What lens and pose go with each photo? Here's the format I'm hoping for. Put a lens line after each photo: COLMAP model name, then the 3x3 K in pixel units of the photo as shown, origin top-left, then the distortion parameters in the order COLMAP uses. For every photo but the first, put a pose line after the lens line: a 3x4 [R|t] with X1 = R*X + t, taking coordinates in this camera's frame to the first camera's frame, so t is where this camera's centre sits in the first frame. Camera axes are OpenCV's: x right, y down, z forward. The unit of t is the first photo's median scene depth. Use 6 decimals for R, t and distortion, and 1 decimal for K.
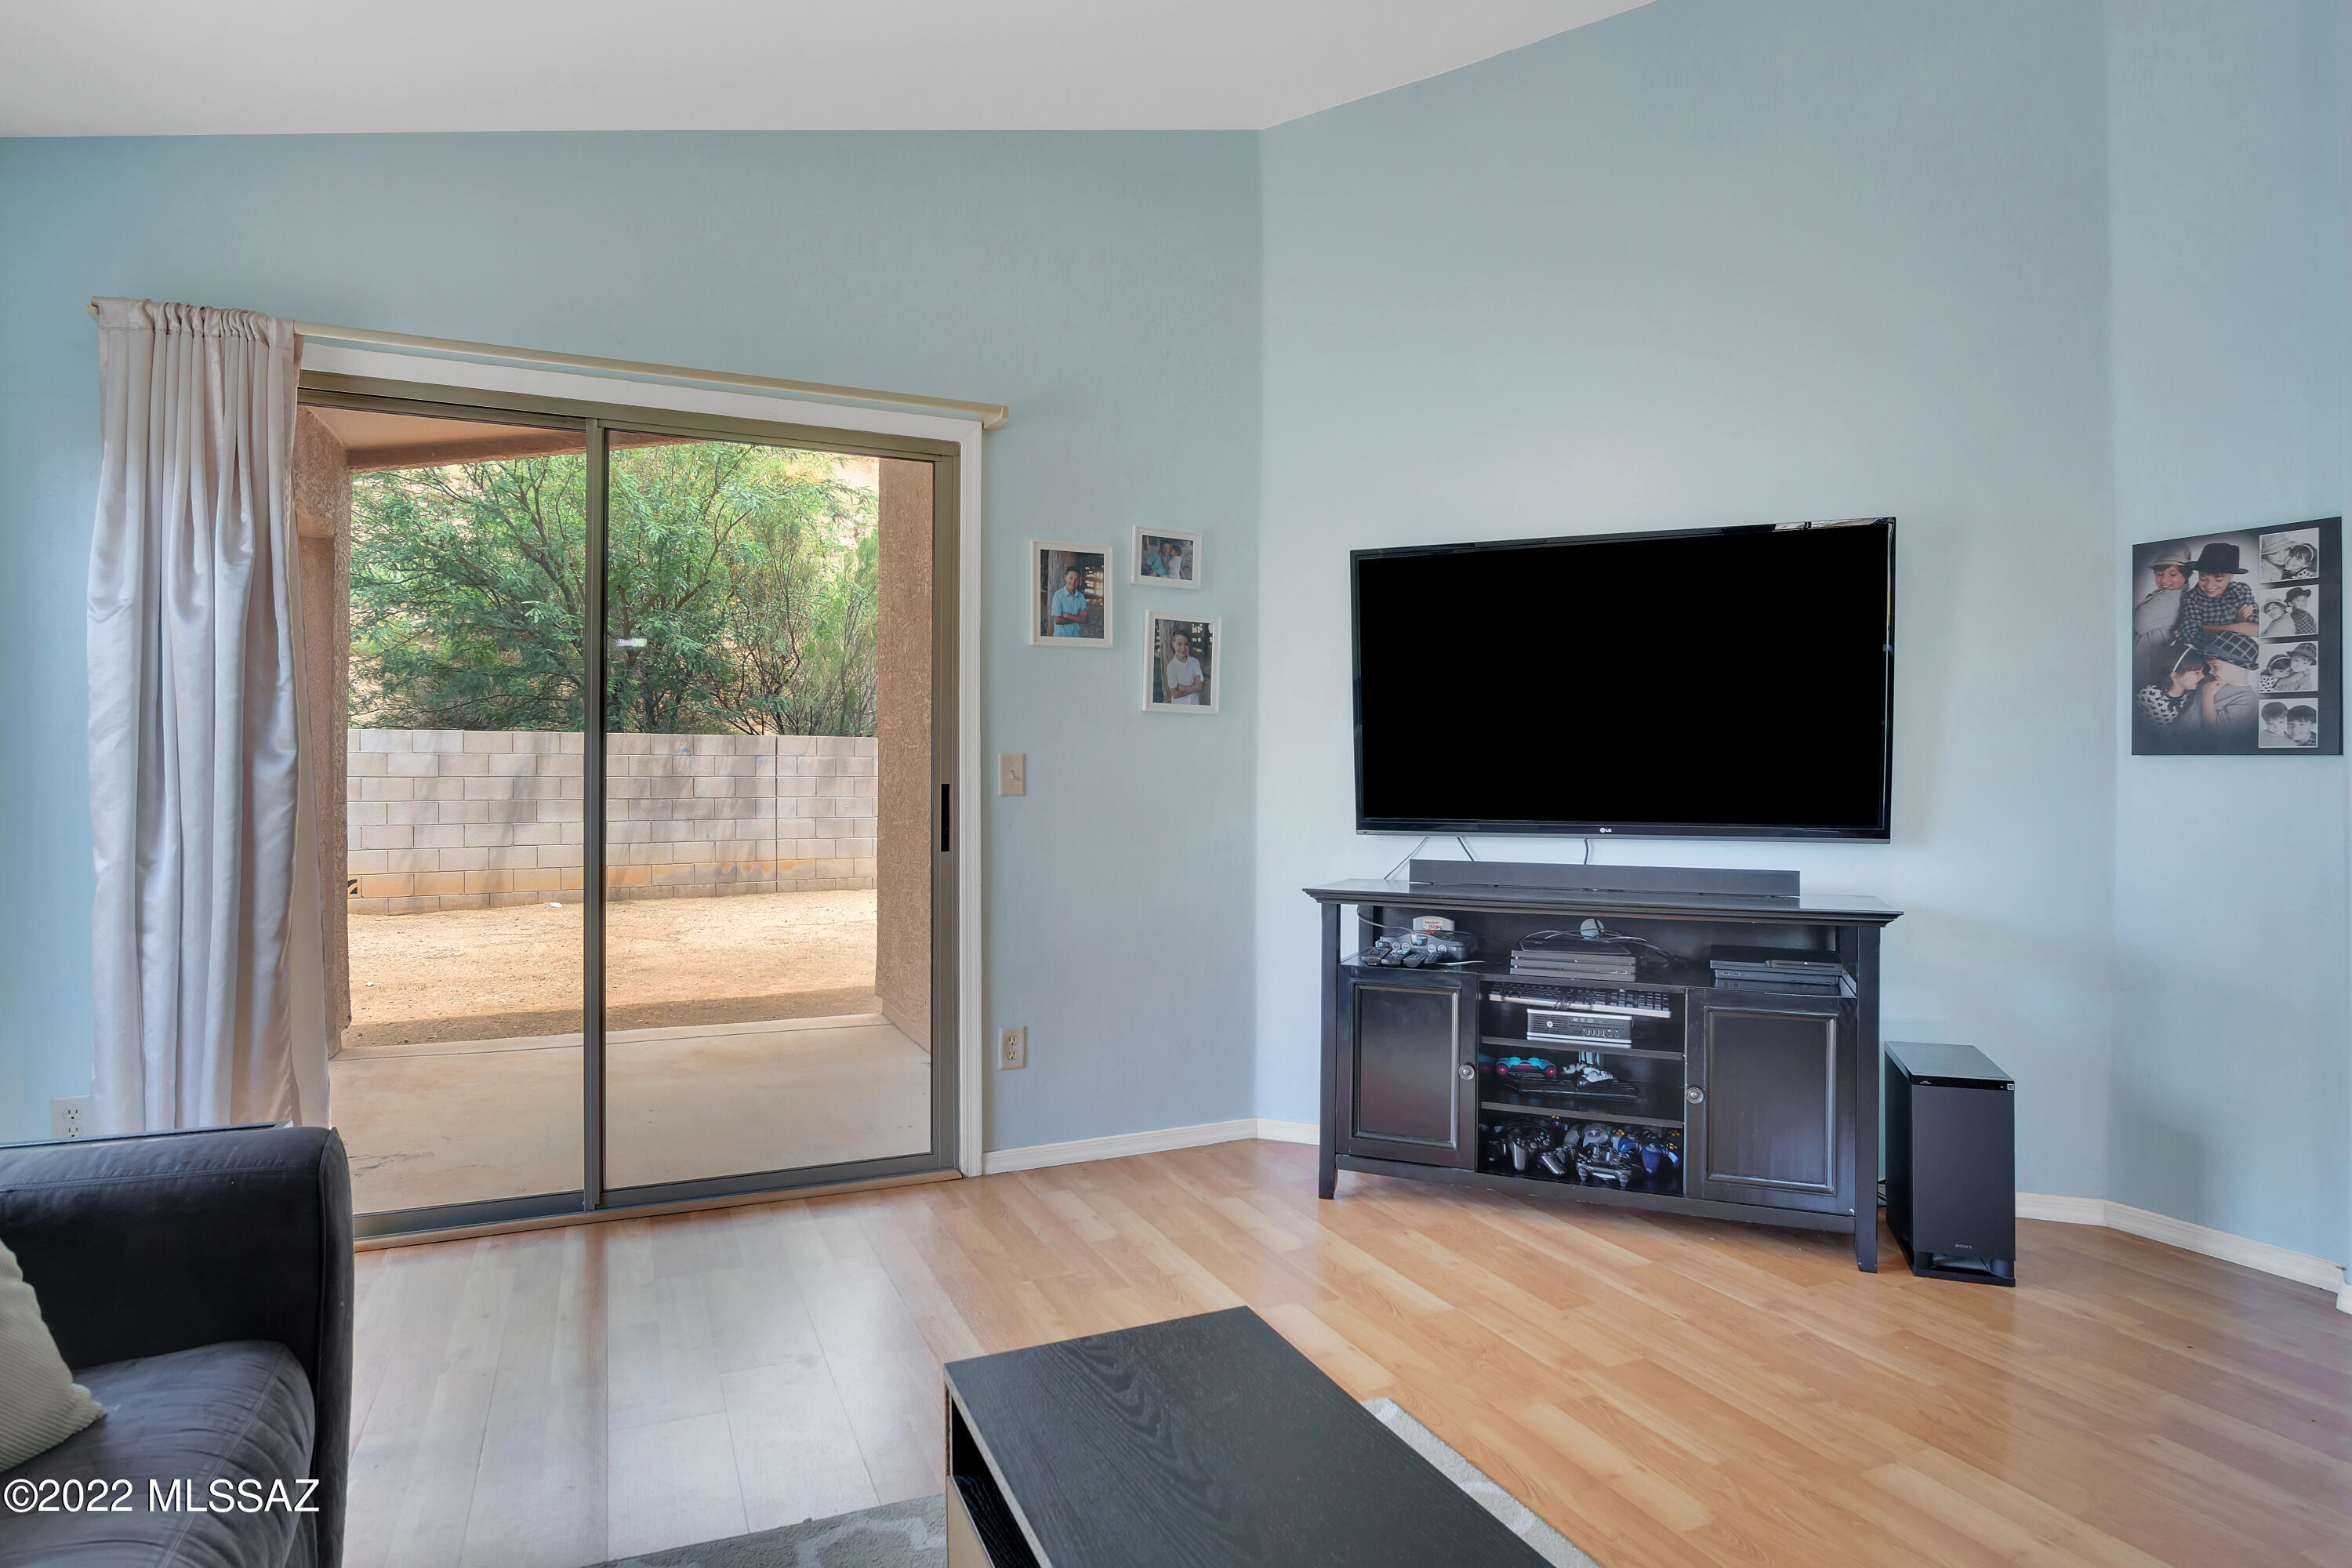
lens RADIAL K [[1265.4, 0, 1181.8], [0, 1265.4, 779.3], [0, 0, 1]] dist [-0.032515, 0.007645]
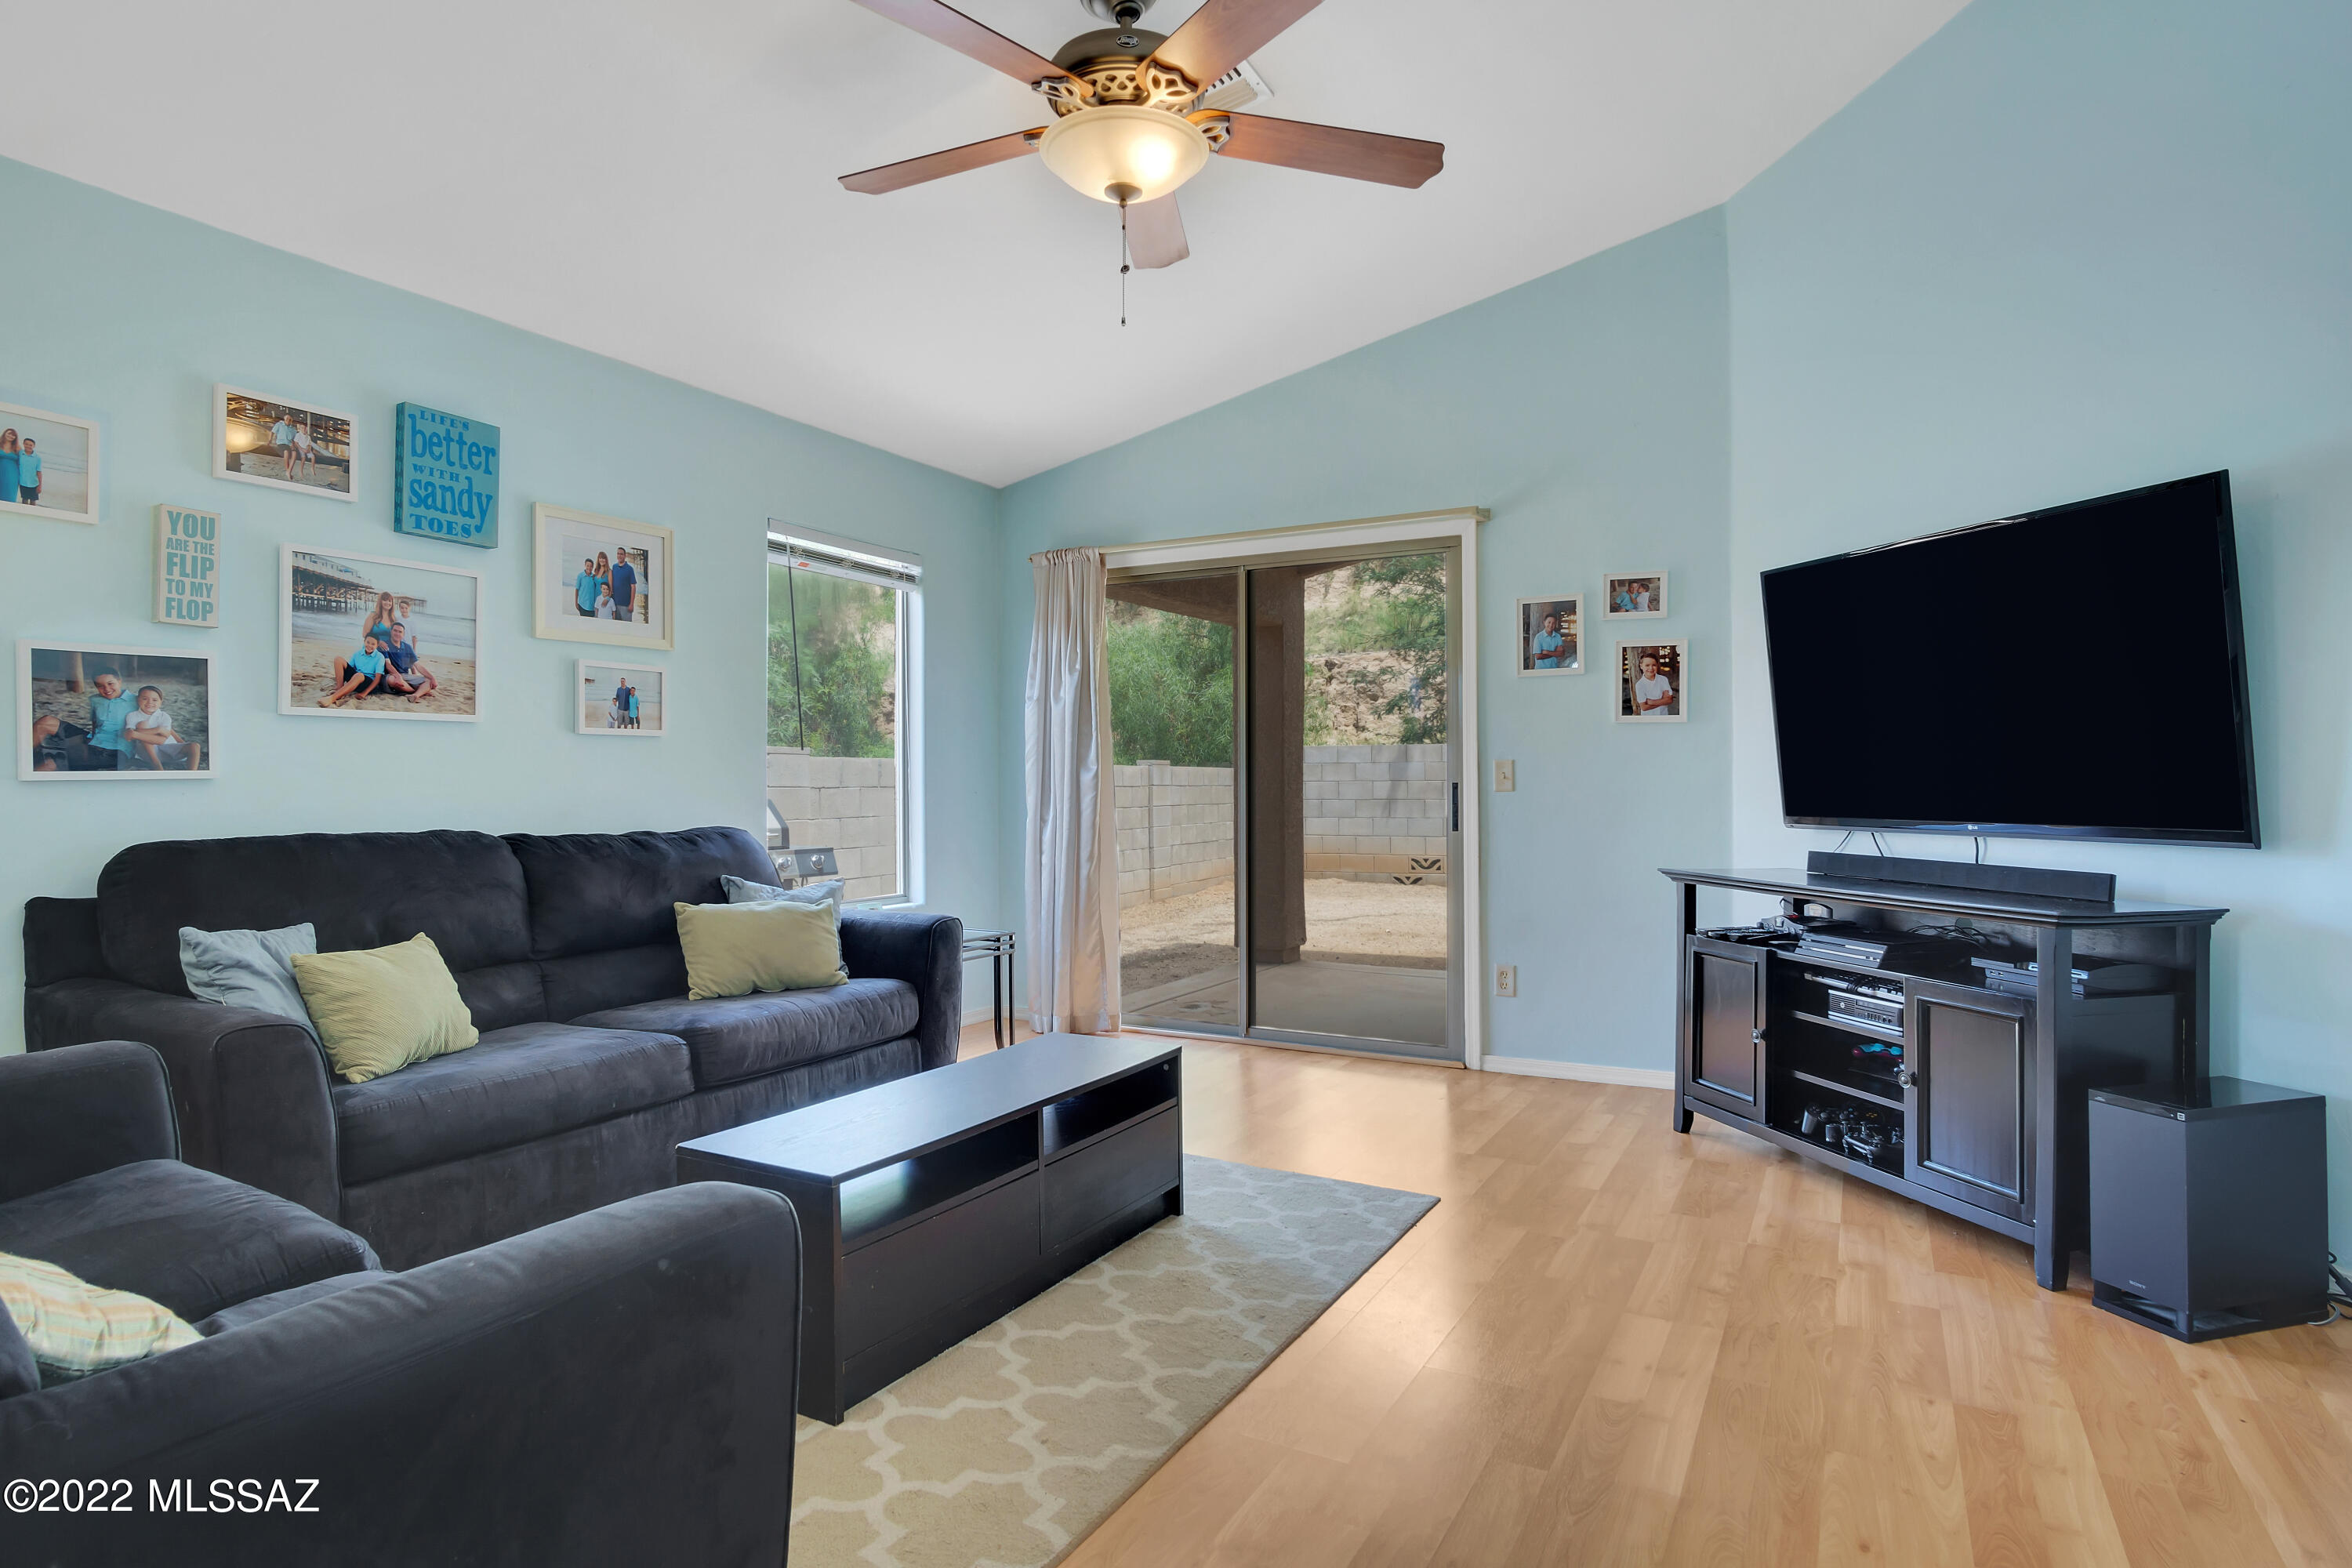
lens RADIAL K [[1265.4, 0, 1163.9], [0, 1265.4, 784.7], [0, 0, 1]] dist [-0.032515, 0.007645]
pose [[0.600236, -0.002473, -0.799819, 0.711961], [0.002240, 0.999996, -0.001412, 0.007062], [0.799820, -0.000944, 0.600239, -0.086562]]
